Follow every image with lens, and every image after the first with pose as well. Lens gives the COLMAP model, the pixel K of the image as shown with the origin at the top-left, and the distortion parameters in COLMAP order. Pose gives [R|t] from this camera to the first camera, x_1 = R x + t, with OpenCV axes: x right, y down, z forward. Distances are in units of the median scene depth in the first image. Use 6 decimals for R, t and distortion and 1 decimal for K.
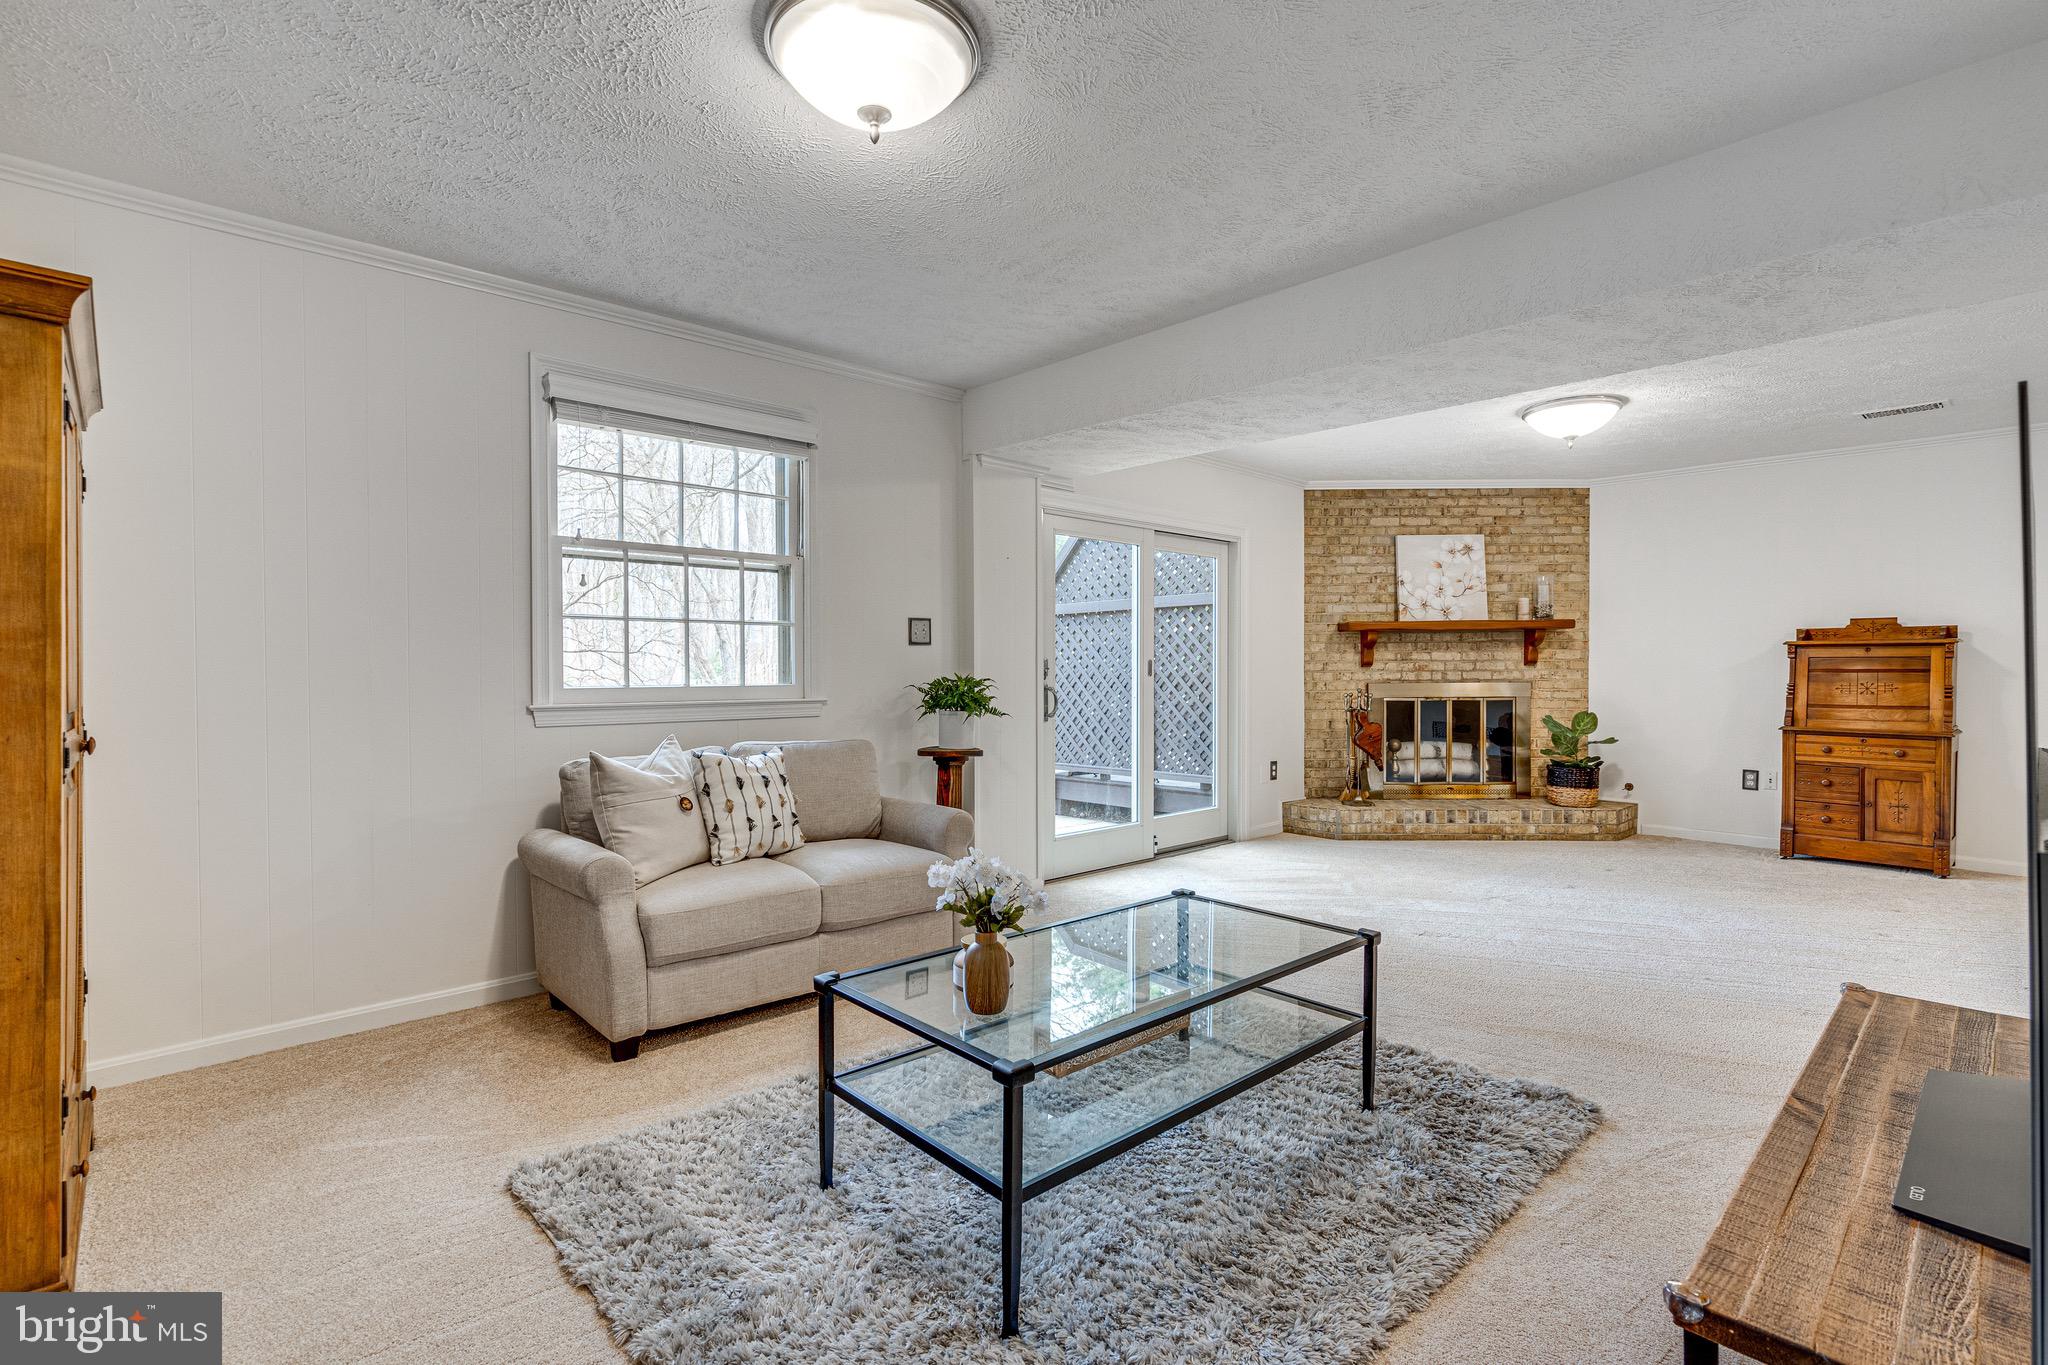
lens RADIAL K [[966.4, 0, 1022.8], [0, 966.4, 677.8], [0, 0, 1]] dist [0.000809, 0.000118]
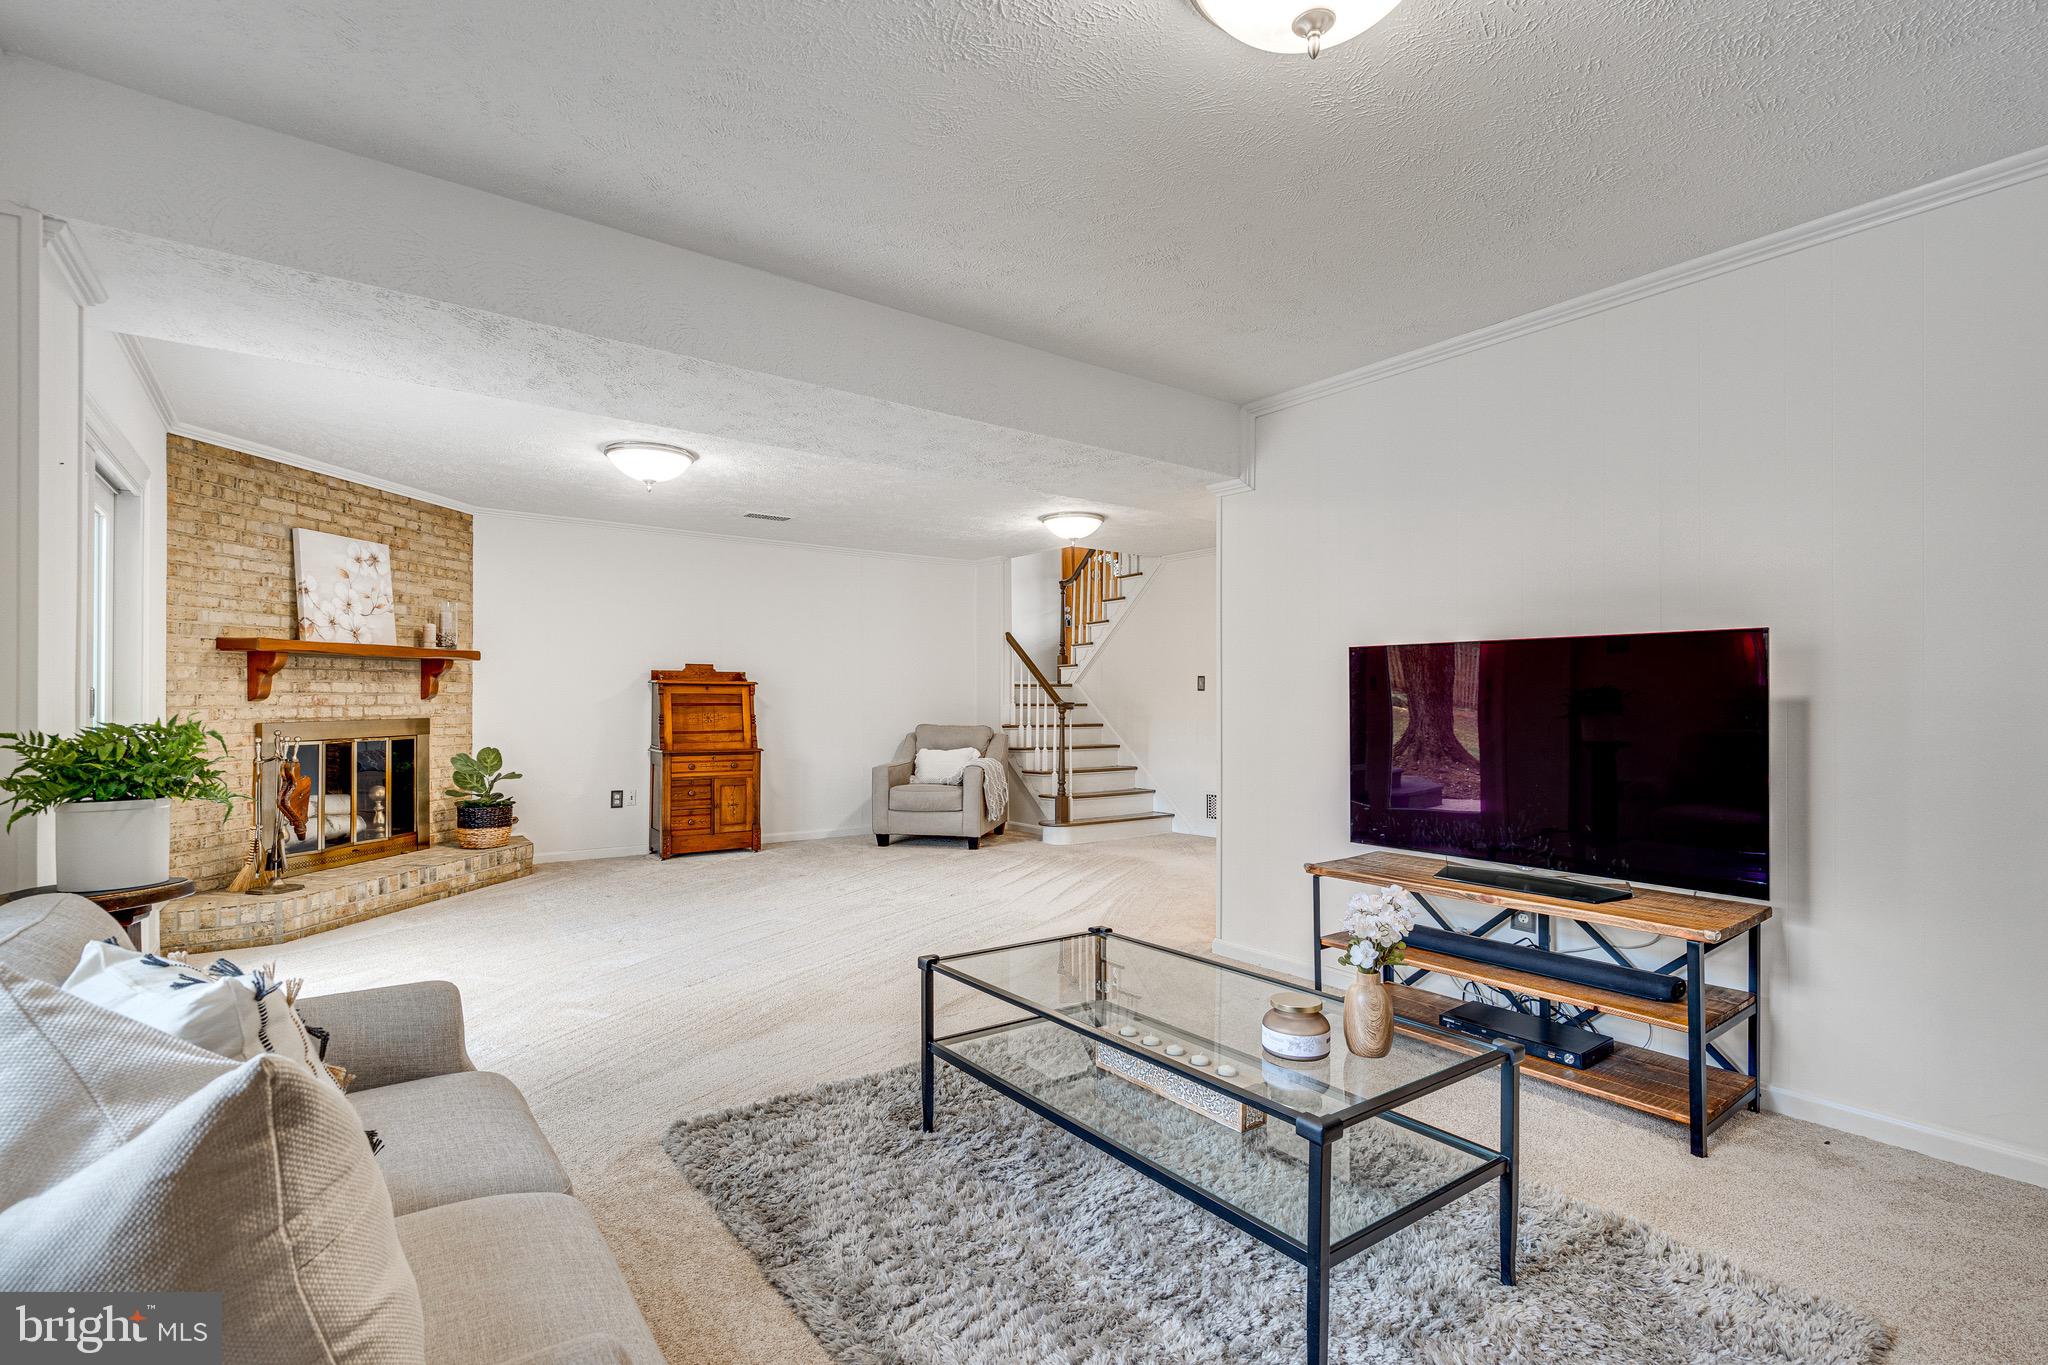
lens RADIAL K [[952.3, 0, 1022.3], [0, 952.3, 693.1], [0, 0, 1]] dist [0.001291, 0.000011]
pose [[0.110801, 0.009227, 0.993800, -0.293159], [0.009515, 0.999901, -0.010344, -0.004254], [-0.993797, 0.010602, 0.110702, 0.353351]]
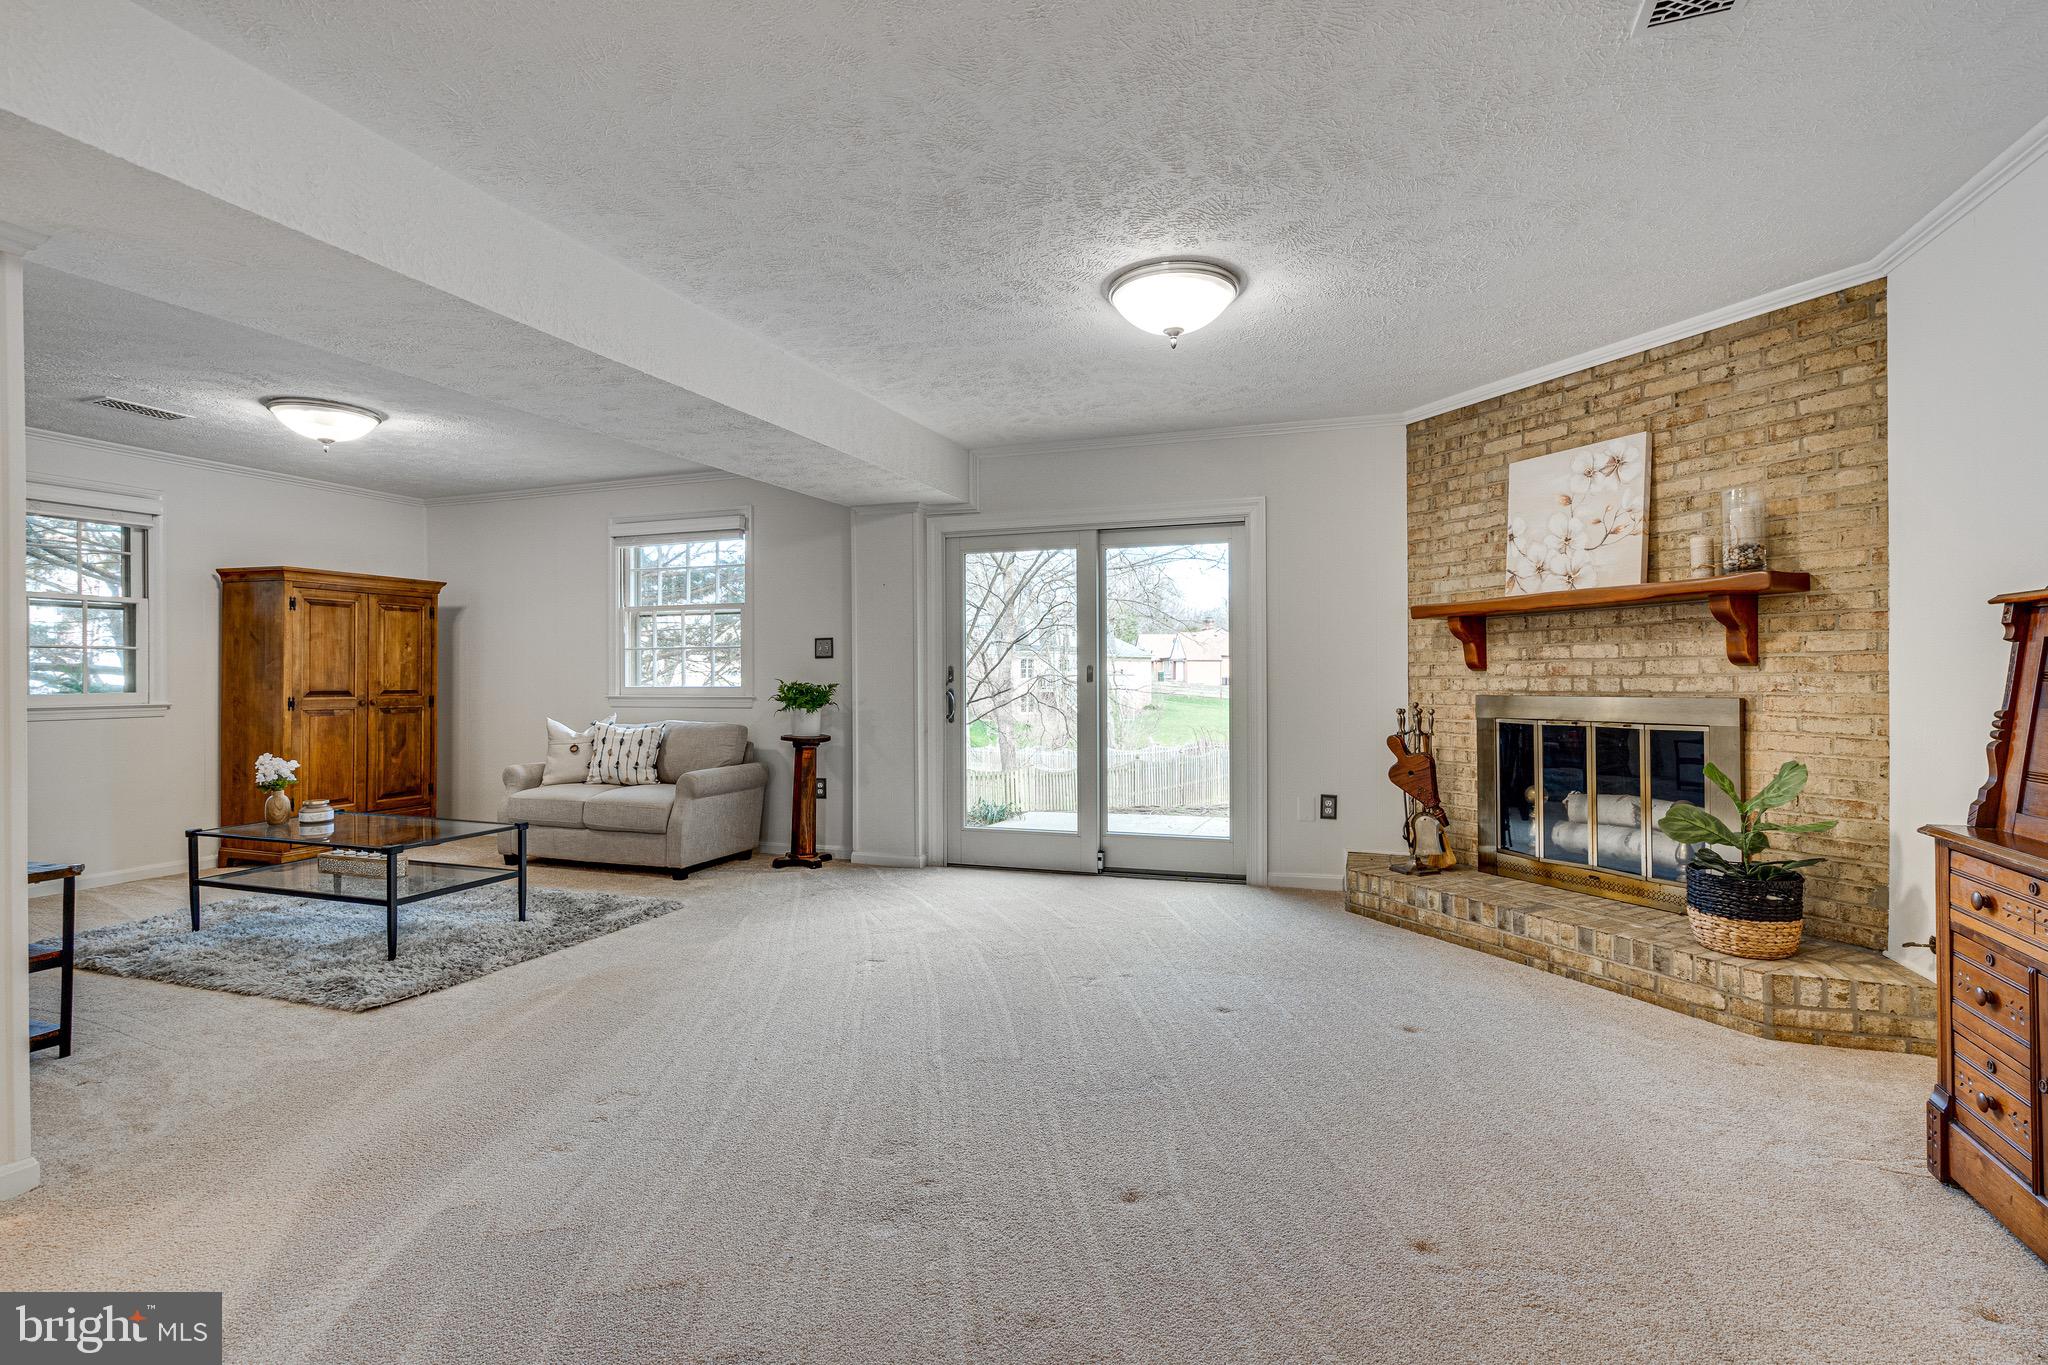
lens RADIAL K [[947.2, 0, 1021.4], [0, 947.2, 670.0], [0, 0, 1]] dist [-0.000446, -0.000464]
pose [[0.449150, -0.007150, -0.893428, 0.800262], [-0.004904, 0.999933, -0.010467, -0.003437], [0.893443, 0.009083, 0.449085, 0.434011]]
